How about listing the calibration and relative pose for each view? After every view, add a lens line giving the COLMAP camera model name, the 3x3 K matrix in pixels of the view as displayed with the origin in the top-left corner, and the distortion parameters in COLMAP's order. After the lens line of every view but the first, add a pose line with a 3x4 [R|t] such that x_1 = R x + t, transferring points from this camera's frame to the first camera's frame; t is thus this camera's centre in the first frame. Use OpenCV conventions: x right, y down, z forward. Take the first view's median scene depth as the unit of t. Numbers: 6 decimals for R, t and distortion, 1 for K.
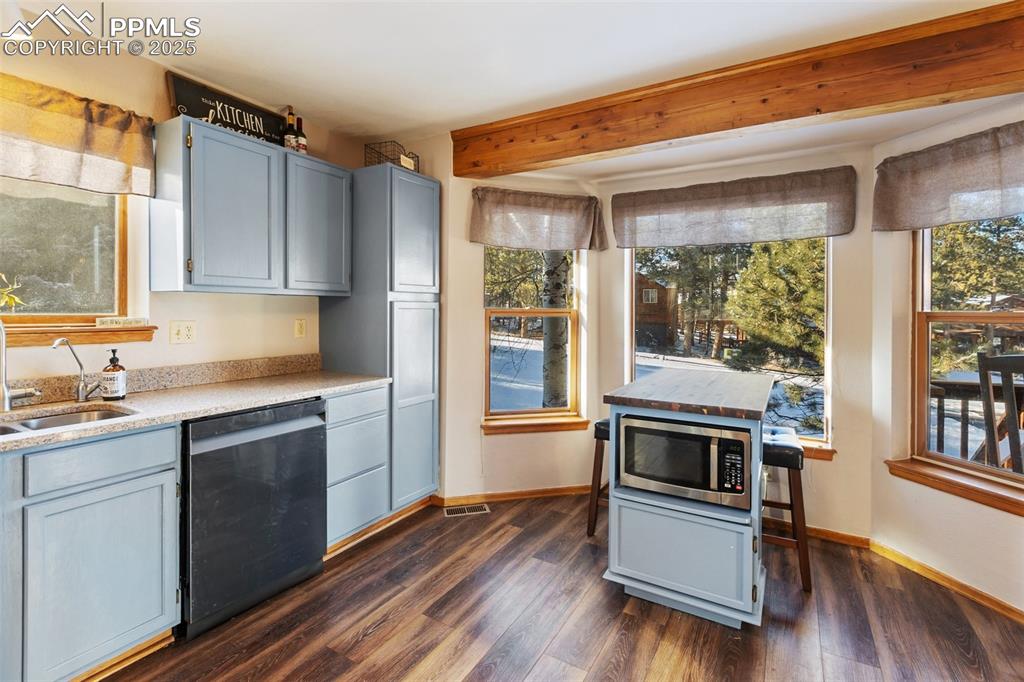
lens RADIAL K [[465.0, 0, 518.8], [0, 465.0, 316.1], [0, 0, 1]] dist [0.004730, 0.000522]
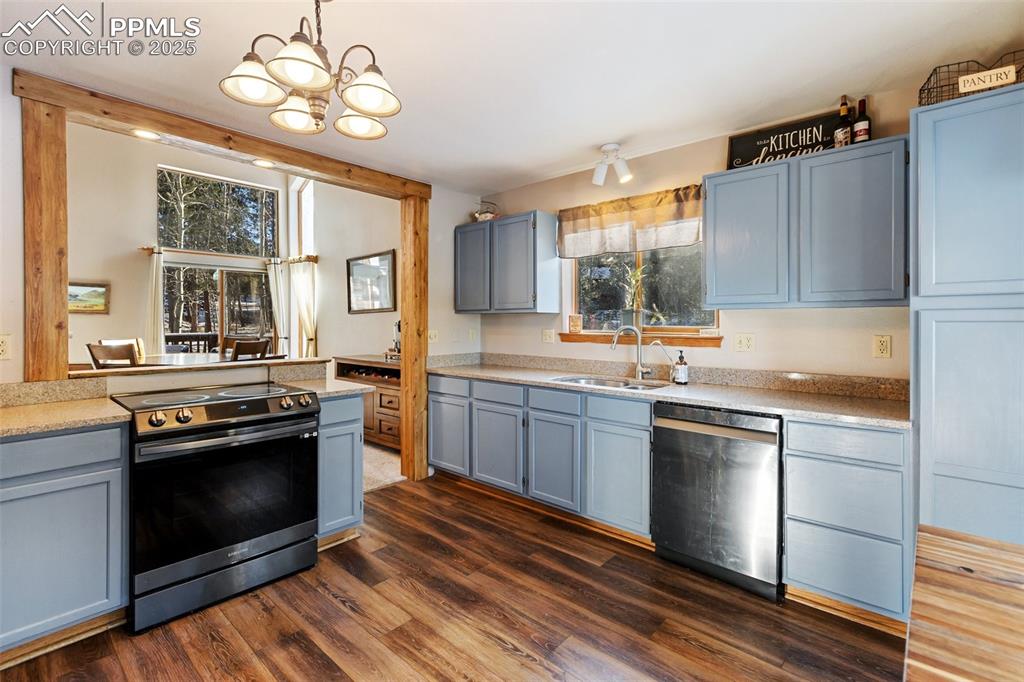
lens RADIAL K [[465.0, 0, 514.5], [0, 465.0, 330.6], [0, 0, 1]] dist [0.004730, 0.000522]
pose [[-0.189818, 0.010039, -0.981768, 0.493403], [-0.016122, 0.999781, 0.013340, -0.002530], [0.981687, 0.018361, -0.189614, 0.538321]]
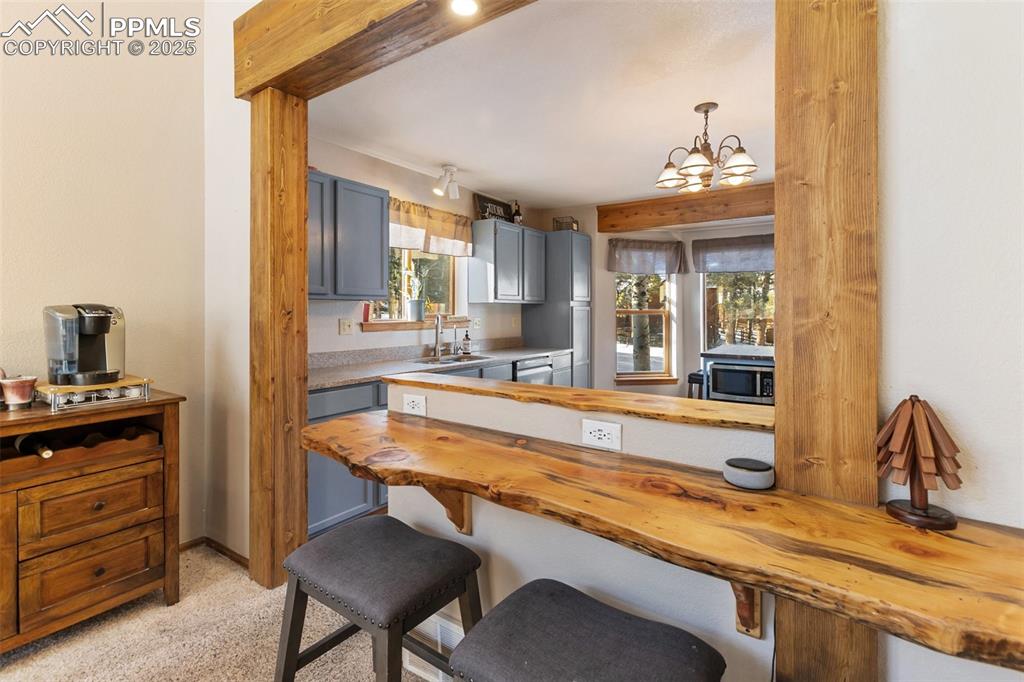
lens RADIAL K [[465.0, 0, 520.2], [0, 465.0, 314.4], [0, 0, 1]] dist [0.004730, 0.000522]
pose [[0.997488, -0.006774, -0.070517, -0.336458], [0.006385, 0.999963, -0.005749, 0.007624], [0.070553, 0.005285, 0.997494, -0.786600]]
